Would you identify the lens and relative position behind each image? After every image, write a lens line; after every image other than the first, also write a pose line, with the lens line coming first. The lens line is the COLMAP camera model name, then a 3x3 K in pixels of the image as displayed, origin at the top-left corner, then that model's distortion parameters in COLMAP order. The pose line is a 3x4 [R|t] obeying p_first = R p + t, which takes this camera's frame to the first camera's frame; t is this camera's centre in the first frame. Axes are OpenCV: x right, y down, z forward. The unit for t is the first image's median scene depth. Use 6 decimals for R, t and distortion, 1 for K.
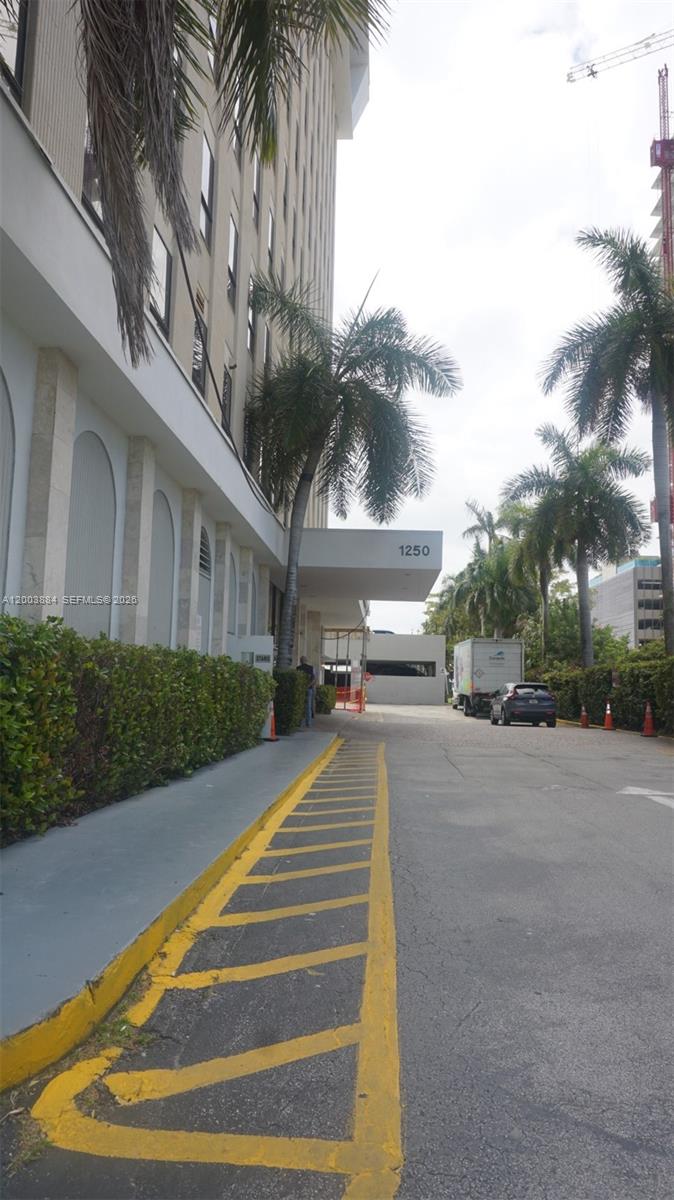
lens RADIAL K [[791.1, 0, 337.8], [0, 791.1, 599.4], [0, 0, 1]] dist [-0.022177, 0.009099]
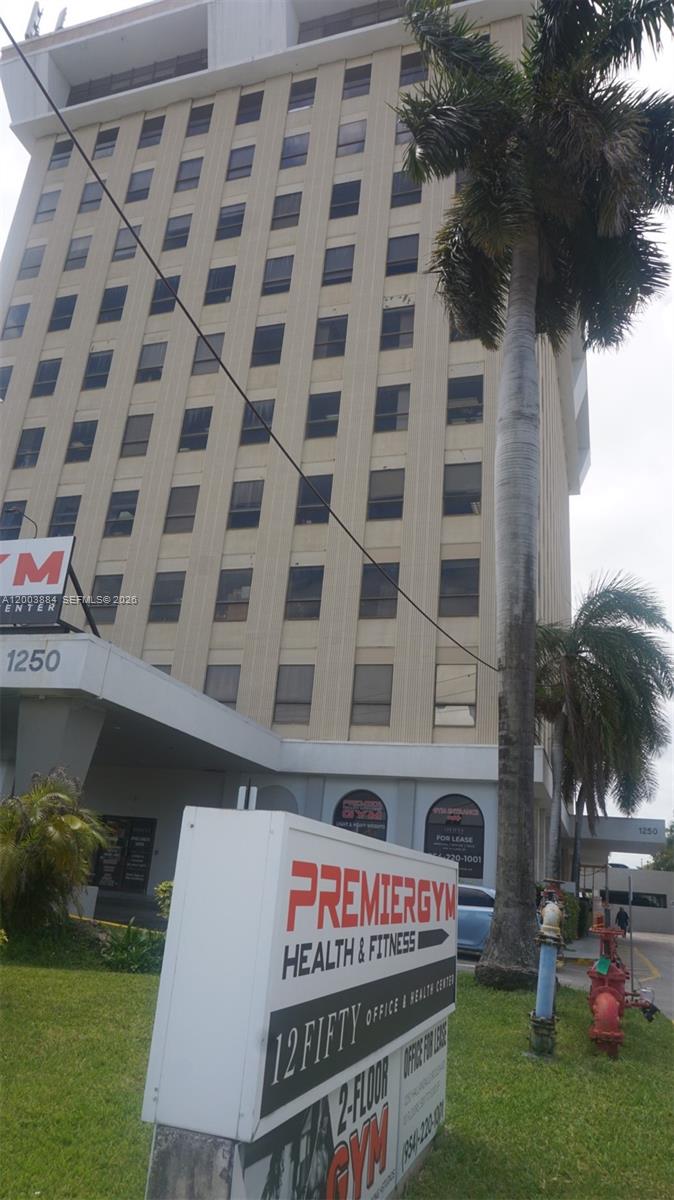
lens RADIAL K [[791.1, 0, 336.1], [0, 791.1, 599.0], [0, 0, 1]] dist [-0.022177, 0.009099]
pose [[0.965527, -0.025087, -0.259090, -0.046144], [-0.042285, 0.967008, -0.251212, -0.040334], [0.256845, 0.253508, 0.932612, -0.414322]]
